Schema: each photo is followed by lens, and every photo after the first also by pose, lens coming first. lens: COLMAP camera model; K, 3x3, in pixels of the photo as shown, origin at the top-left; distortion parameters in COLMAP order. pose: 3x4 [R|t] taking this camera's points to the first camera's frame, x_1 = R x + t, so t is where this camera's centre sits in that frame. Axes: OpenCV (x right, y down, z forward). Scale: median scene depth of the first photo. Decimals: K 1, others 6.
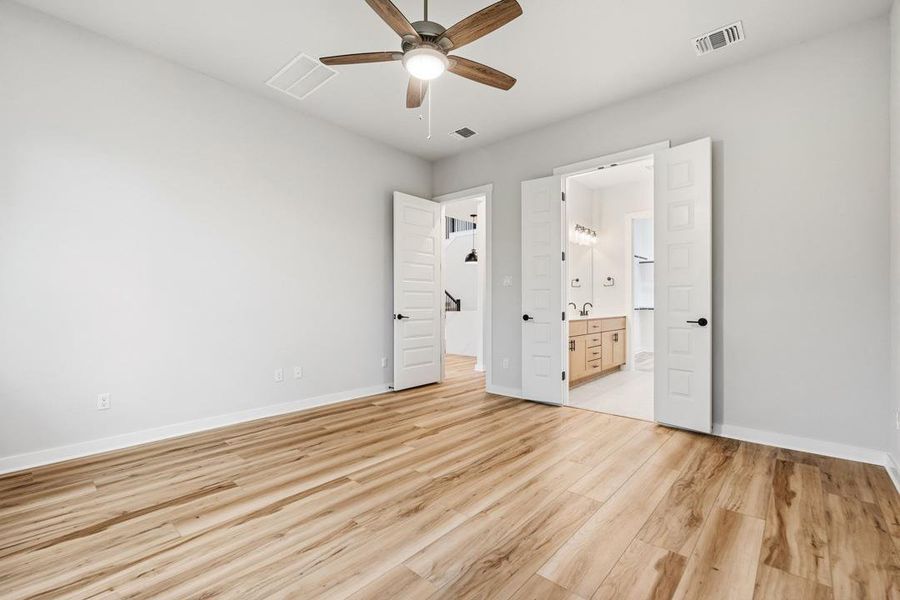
lens RADIAL K [[406.2, 0, 449.7], [0, 406.2, 303.9], [0, 0, 1]] dist [-0.001287, -0.000134]
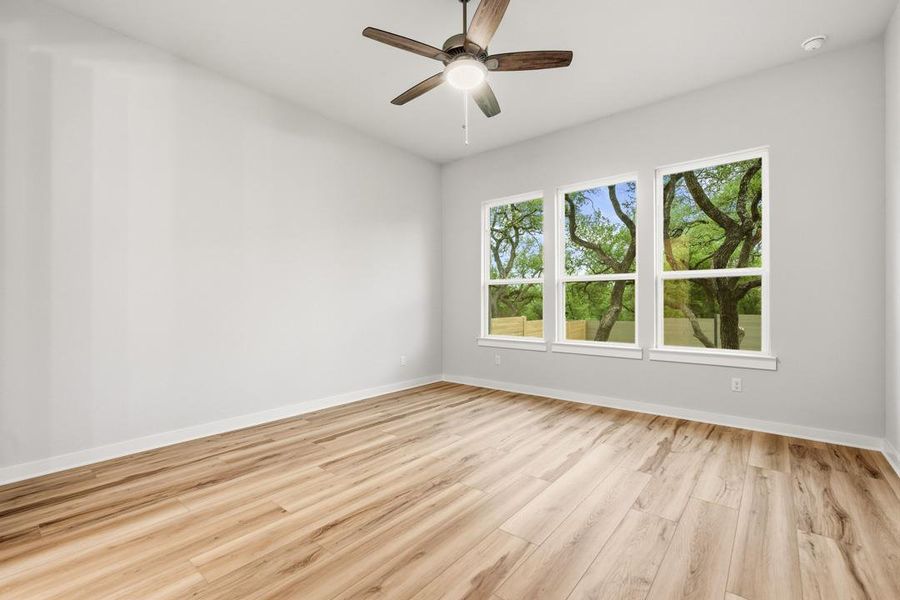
lens RADIAL K [[406.2, 0, 449.7], [0, 406.2, 303.9], [0, 0, 1]] dist [-0.001287, -0.000134]
pose [[-0.999298, 0.002241, -0.037383, 0.019663], [0.002033, 0.999982, 0.005618, -0.005874], [0.037395, 0.005538, -0.999285, 2.009931]]
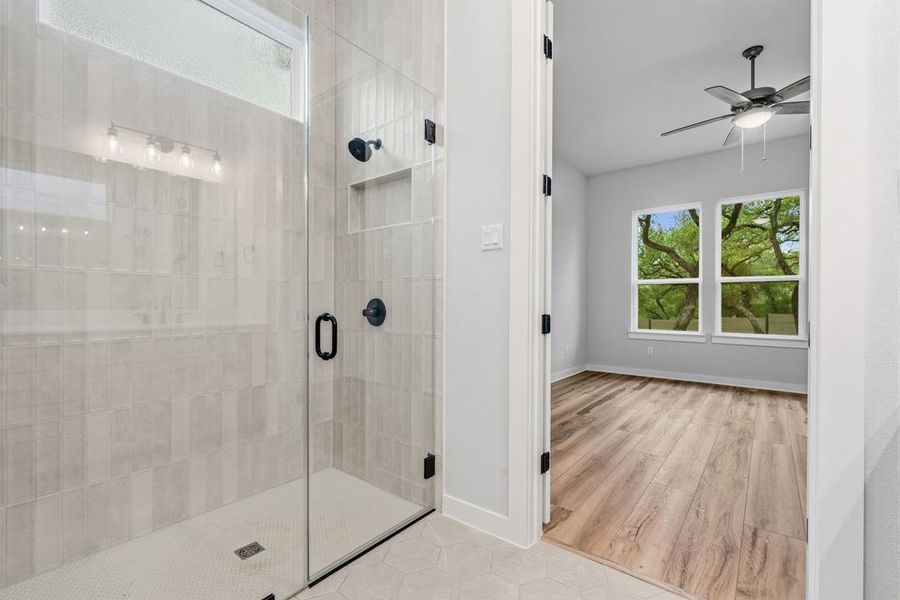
lens RADIAL K [[406.2, 0, 449.7], [0, 406.2, 303.9], [0, 0, 1]] dist [-0.001287, -0.000134]
pose [[-0.998796, -0.003339, -0.048941, 0.969451], [-0.003580, 0.999982, 0.004846, 0.013120], [0.048924, 0.005015, -0.998790, 2.231752]]
